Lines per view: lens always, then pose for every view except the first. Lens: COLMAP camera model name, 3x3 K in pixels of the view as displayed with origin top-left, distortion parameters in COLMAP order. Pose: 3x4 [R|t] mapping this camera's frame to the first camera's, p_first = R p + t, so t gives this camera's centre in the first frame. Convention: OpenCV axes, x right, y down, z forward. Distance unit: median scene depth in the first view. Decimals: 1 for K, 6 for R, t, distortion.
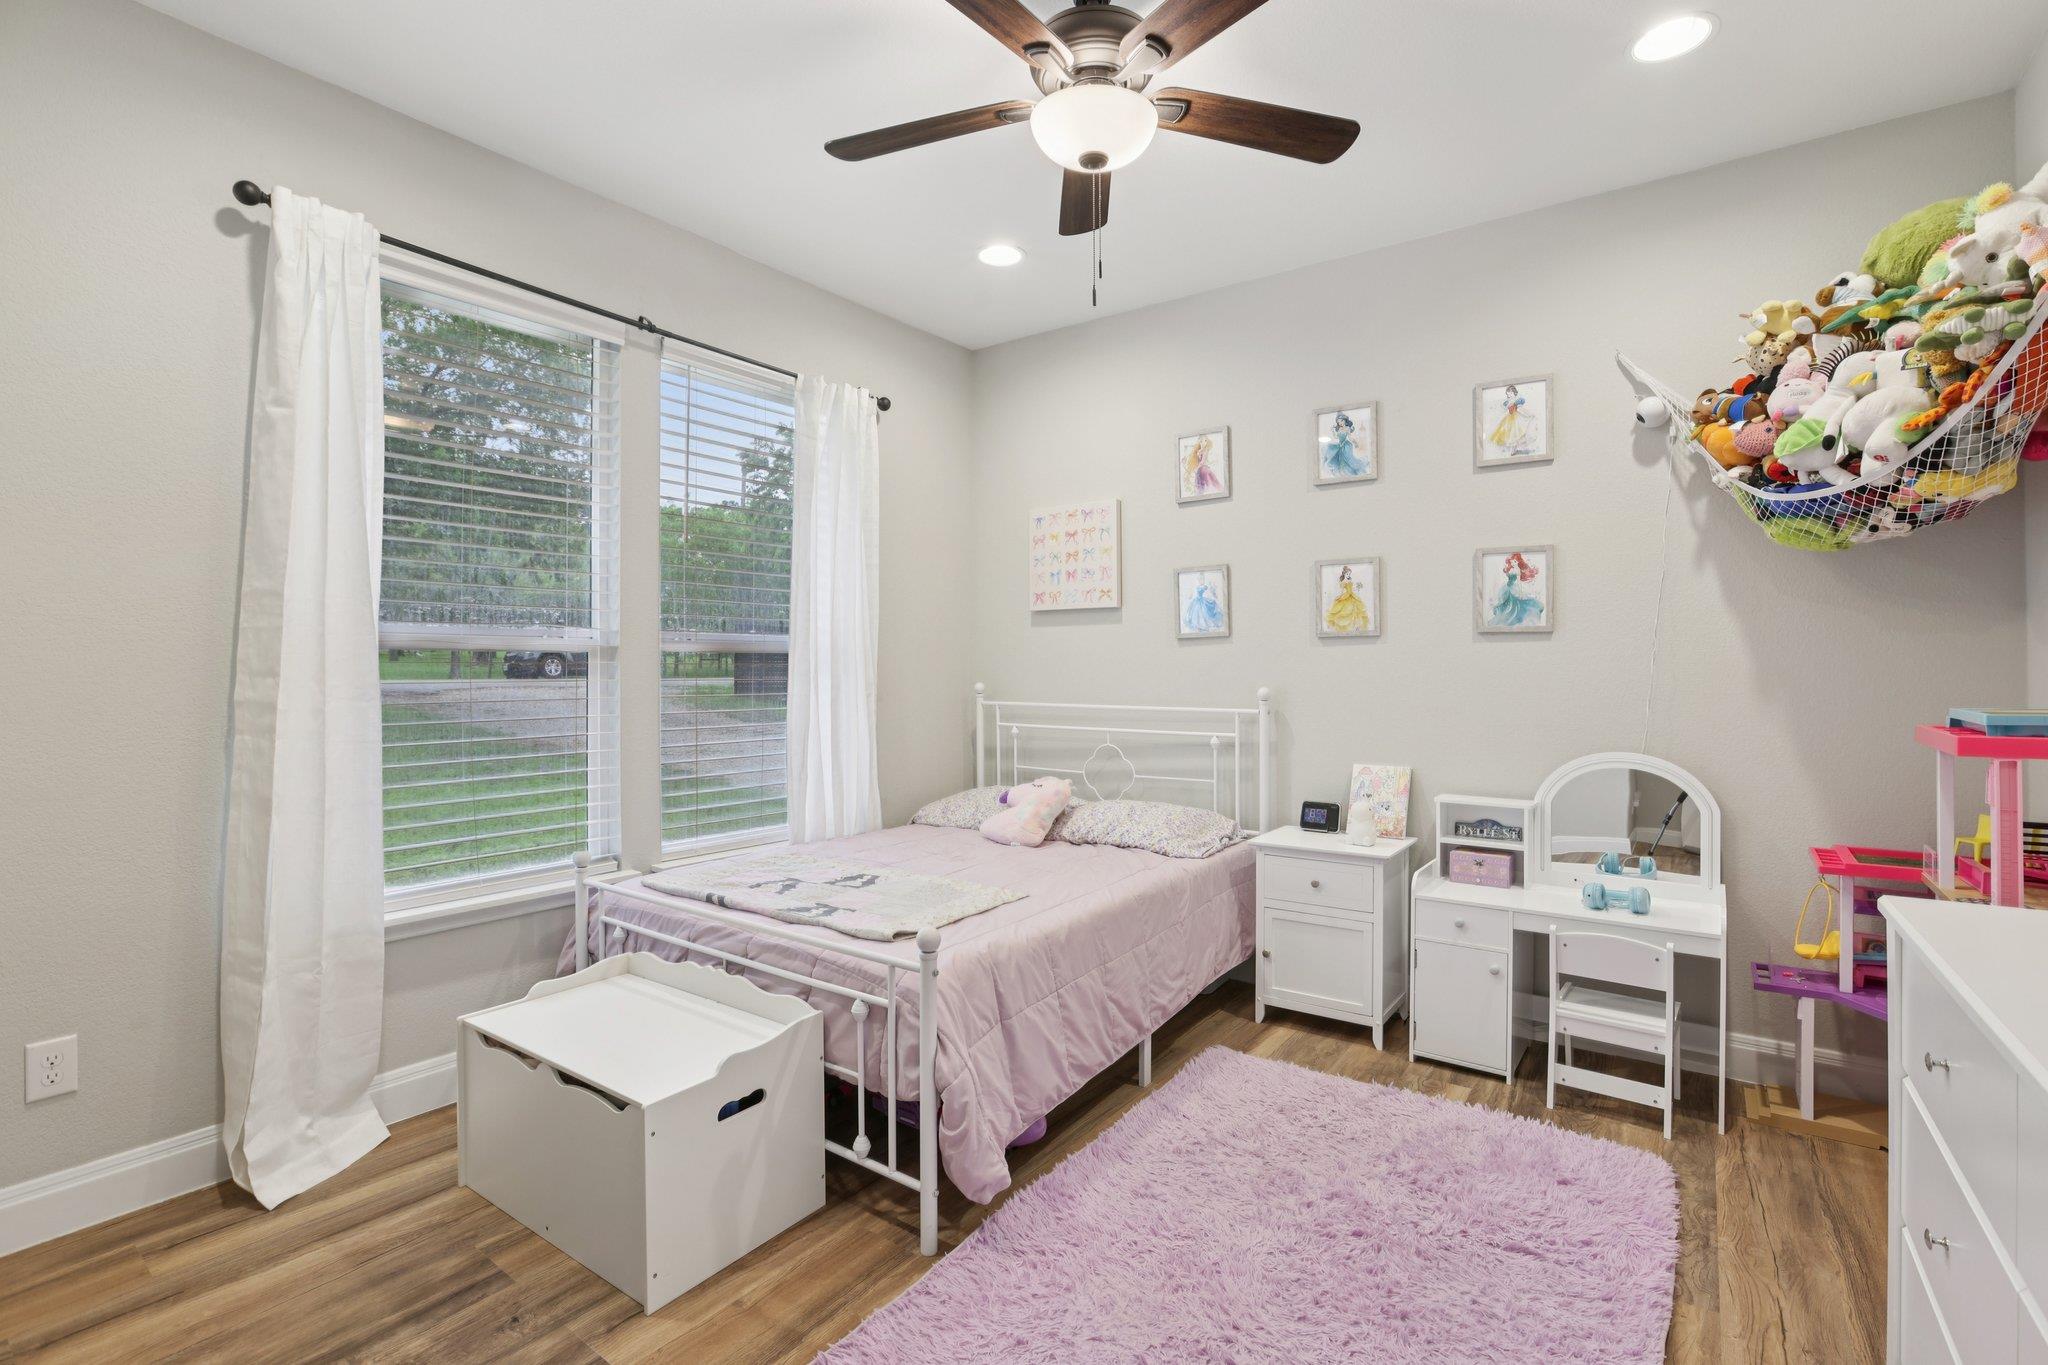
lens RADIAL K [[931.9, 0, 1028.1], [0, 931.9, 670.9], [0, 0, 1]] dist [-0.064663, 0.029204]
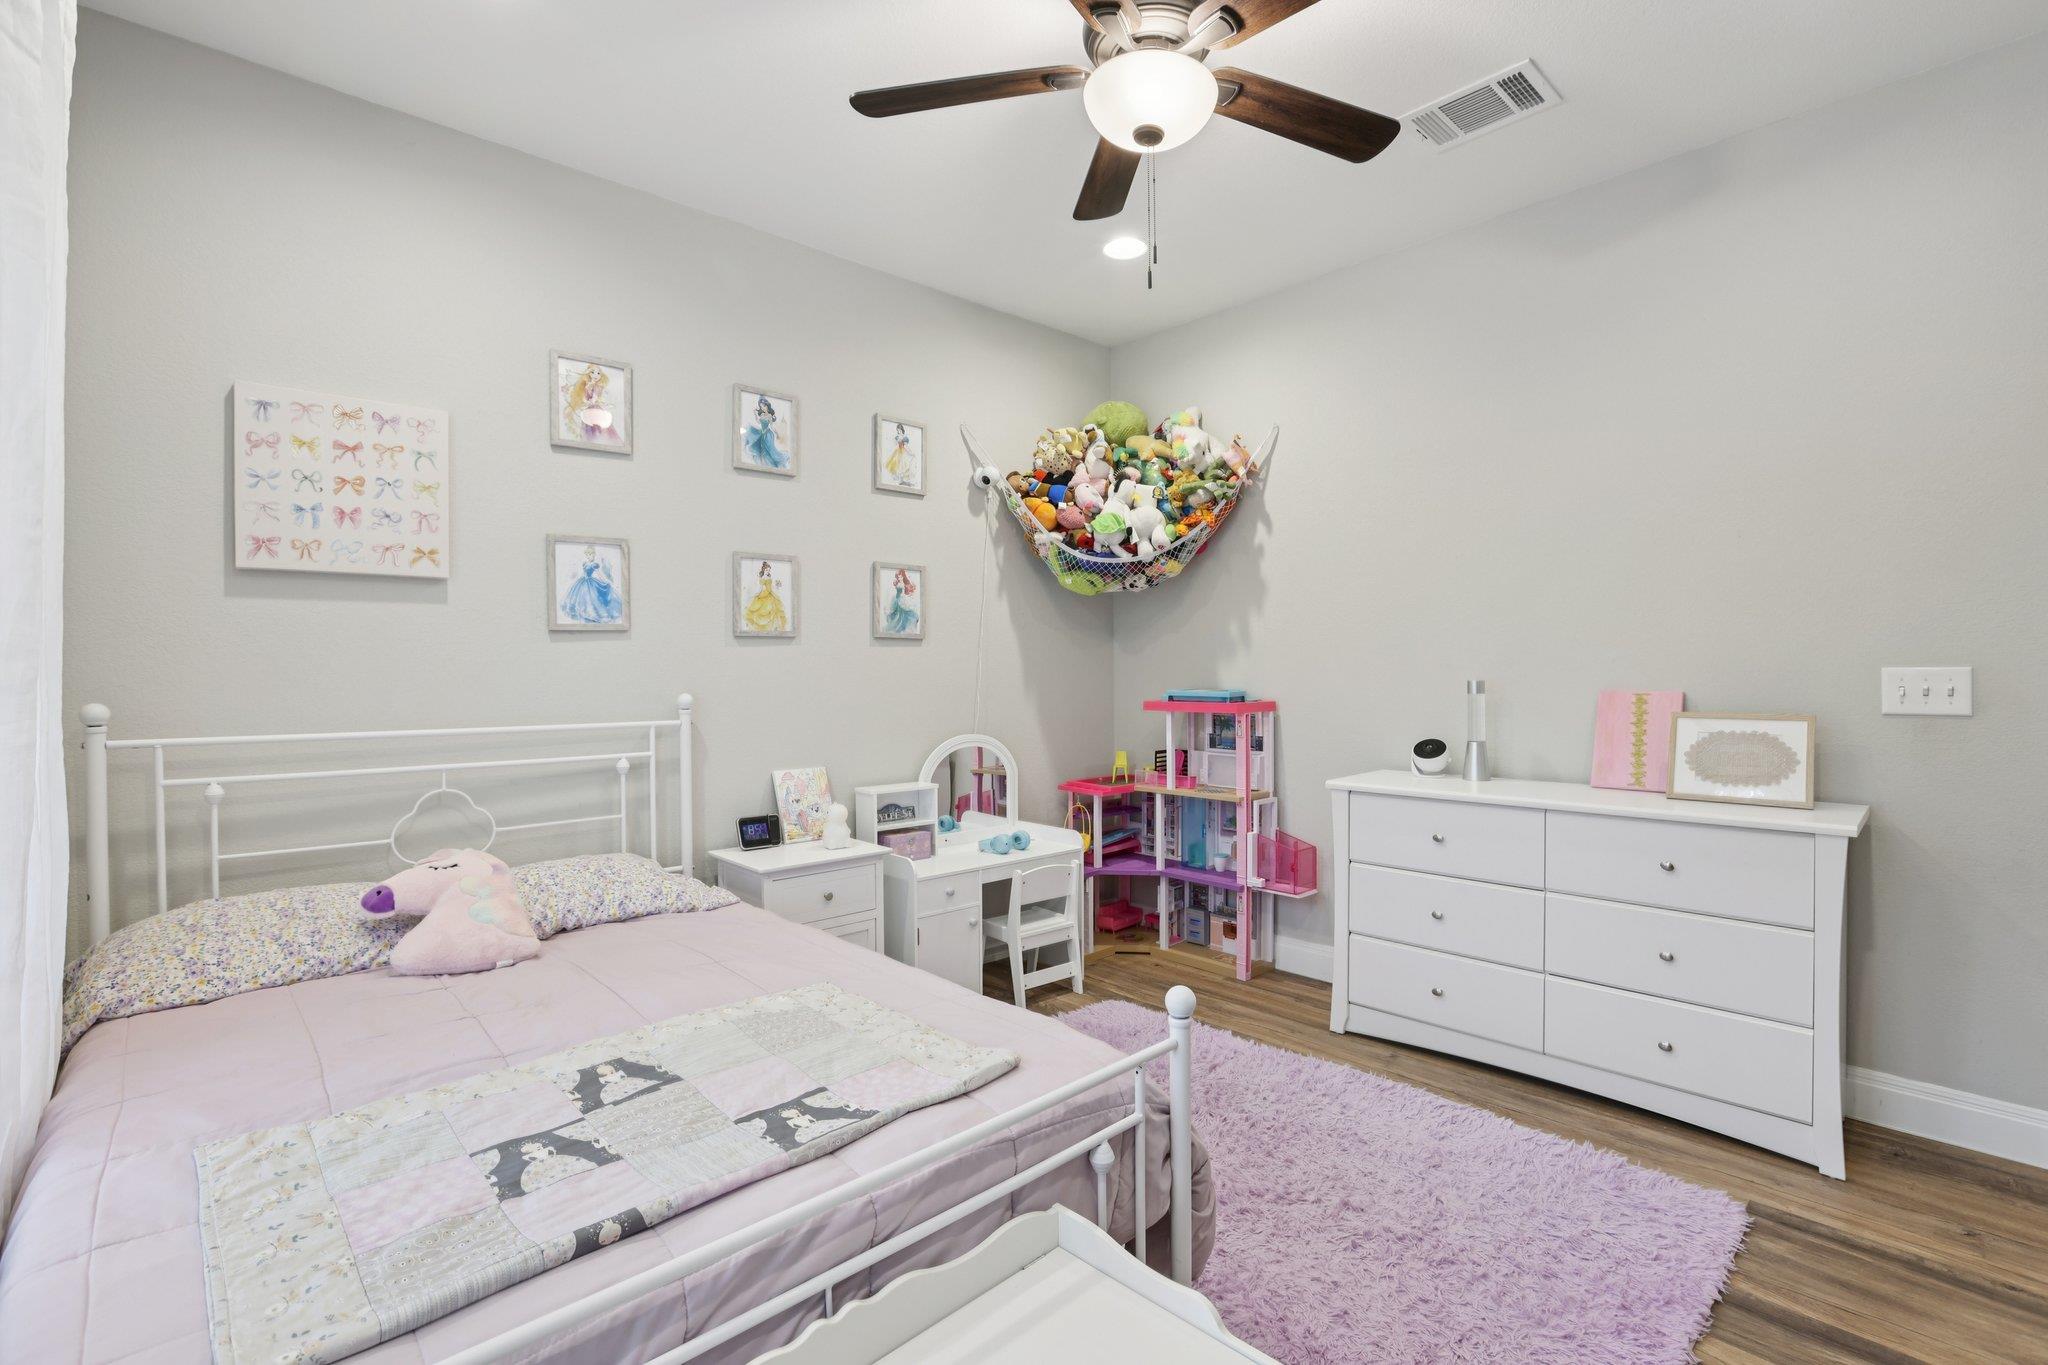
lens RADIAL K [[931.9, 0, 1028.1], [0, 931.9, 670.9], [0, 0, 1]] dist [-0.064663, 0.029204]
pose [[0.193670, -0.003267, 0.981061, -0.537499], [0.007059, 0.999973, 0.001937, -0.002082], [-0.981041, 0.006550, 0.193688, 0.565122]]
